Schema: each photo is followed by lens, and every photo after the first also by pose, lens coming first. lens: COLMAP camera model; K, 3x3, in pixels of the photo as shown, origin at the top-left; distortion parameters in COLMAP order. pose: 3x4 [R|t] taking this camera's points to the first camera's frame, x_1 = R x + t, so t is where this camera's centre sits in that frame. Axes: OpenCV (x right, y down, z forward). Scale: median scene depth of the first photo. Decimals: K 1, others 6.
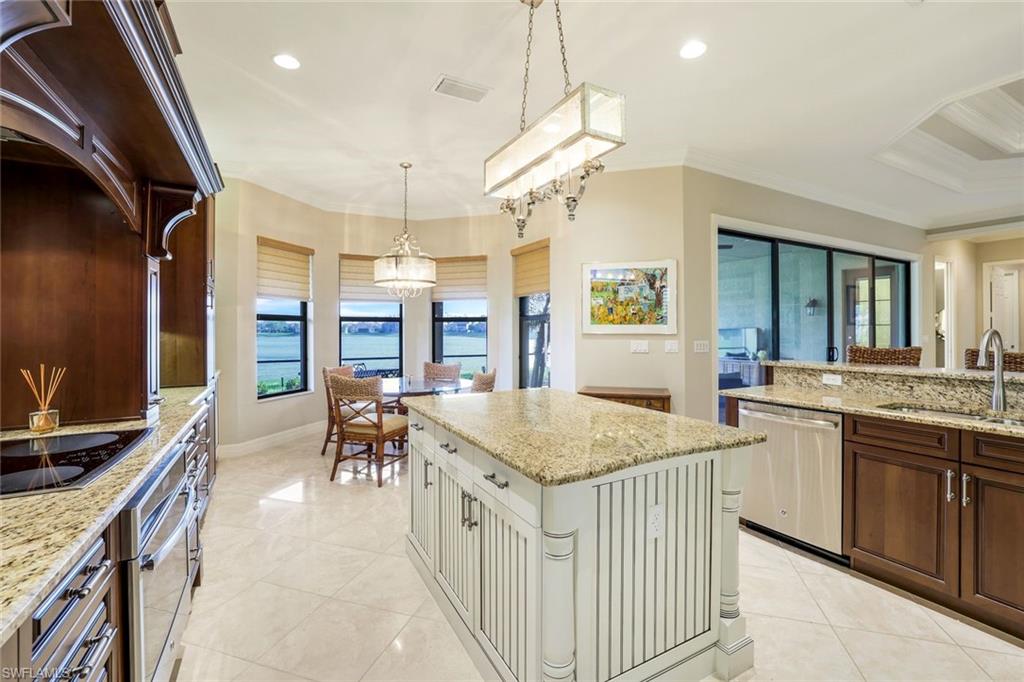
lens RADIAL K [[443.0, 0, 515.2], [0, 443.0, 340.8], [0, 0, 1]] dist [-0.026195, 0.006883]
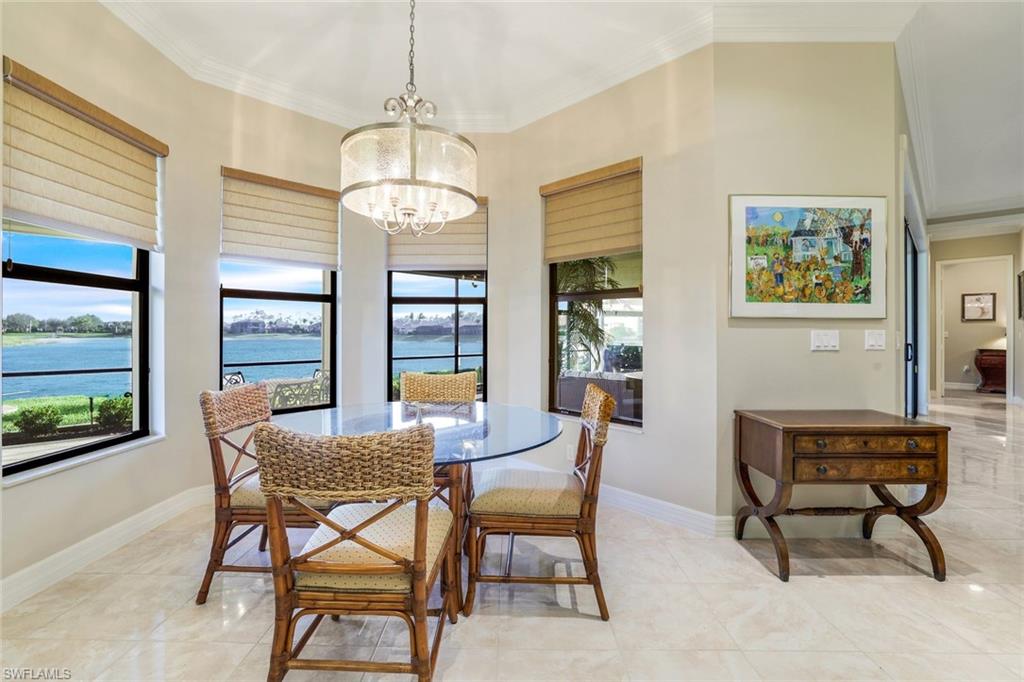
lens RADIAL K [[443.0, 0, 511.6], [0, 443.0, 338.7], [0, 0, 1]] dist [-0.026195, 0.006883]
pose [[0.962428, 0.000379, 0.271538, -0.273515], [0.001787, 0.999969, -0.007733, 0.014022], [-0.271533, 0.007927, 0.962397, 0.537052]]
